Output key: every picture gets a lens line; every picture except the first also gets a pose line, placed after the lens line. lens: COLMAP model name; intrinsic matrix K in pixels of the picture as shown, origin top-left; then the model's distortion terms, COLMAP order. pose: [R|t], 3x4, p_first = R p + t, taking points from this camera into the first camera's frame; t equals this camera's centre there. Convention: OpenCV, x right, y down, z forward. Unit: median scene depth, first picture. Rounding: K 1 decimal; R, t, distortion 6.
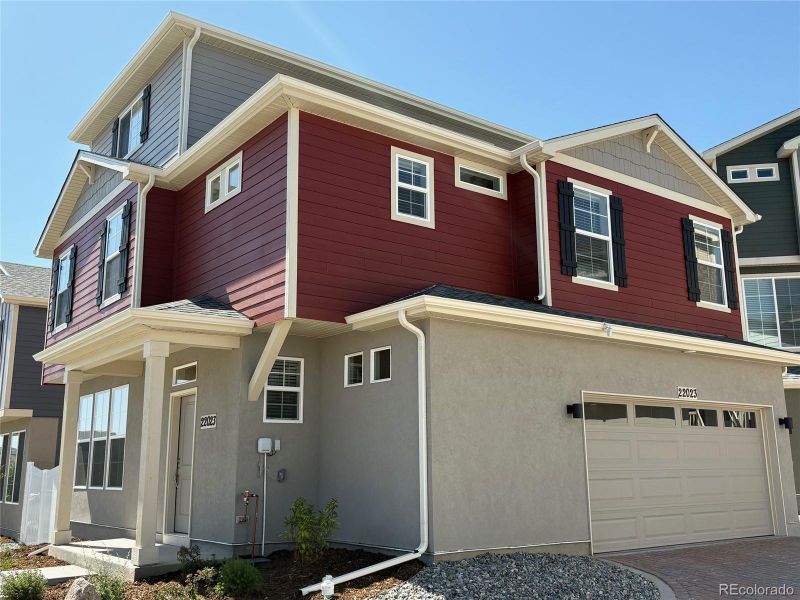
lens RADIAL K [[793.6, 0, 400.0], [0, 793.6, 300.0], [0, 0, 1]] dist [-0.002169, -0.020698]
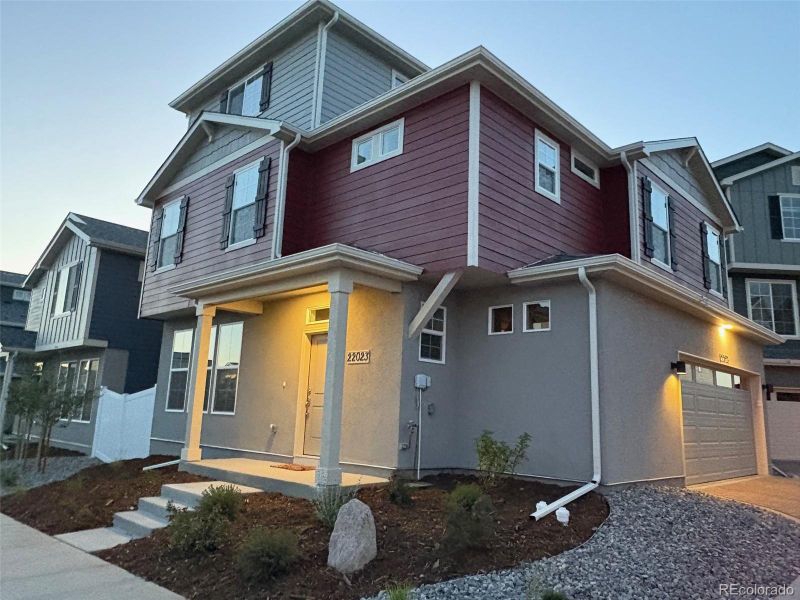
lens RADIAL K [[586.9, 0, 400.0], [0, 586.9, 300.0], [0, 0, 1]] dist [-0.010863, -0.000804]
pose [[0.986706, 0.079610, 0.141680, -0.278109], [-0.082459, 0.996491, 0.014345, 0.052152], [-0.140041, -0.025837, 0.989809, 0.166350]]
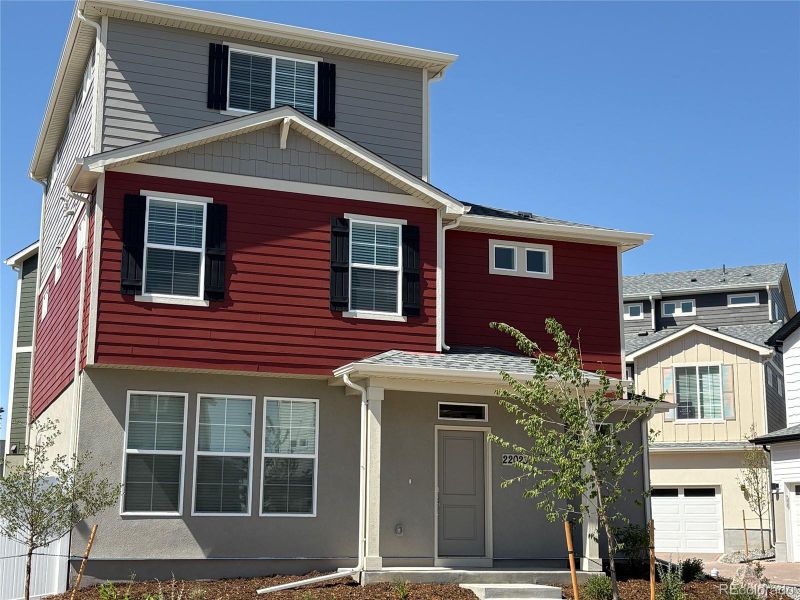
lens RADIAL K [[1193.7, 0, 400.0], [0, 1193.7, 300.0], [0, 0, 1]] dist [0.010142, -0.023177]
pose [[0.268151, 0.199204, 0.942556, -1.854742], [-0.211824, 0.966636, -0.144030, 0.197080], [-0.939801, -0.161035, 0.301401, 0.600833]]
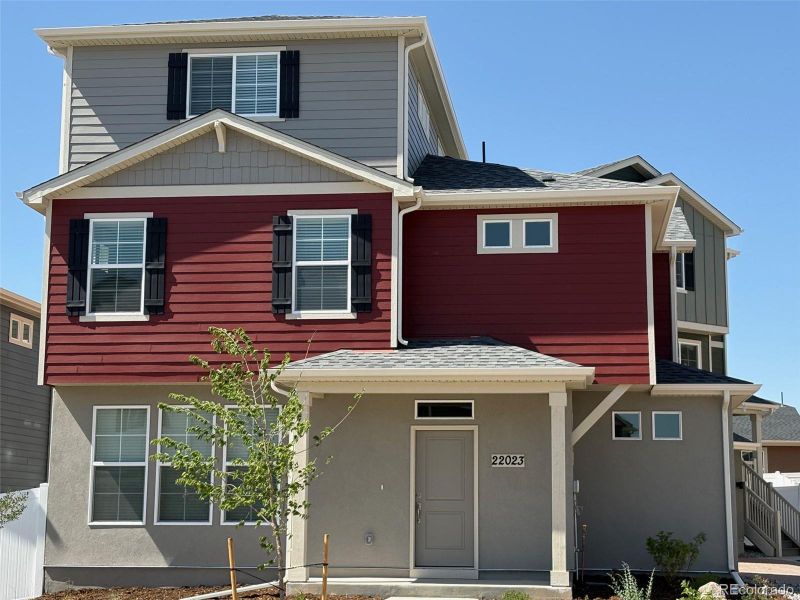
lens RADIAL K [[1414.4, 0, 400.0], [0, 1414.4, 300.0], [0, 0, 1]] dist [0.002332, 0.077365]
pose [[0.696672, 0.125863, 0.706263, -1.566290], [-0.163853, 0.986383, -0.014155, -0.008929], [-0.698427, -0.105862, 0.707808, -0.206438]]
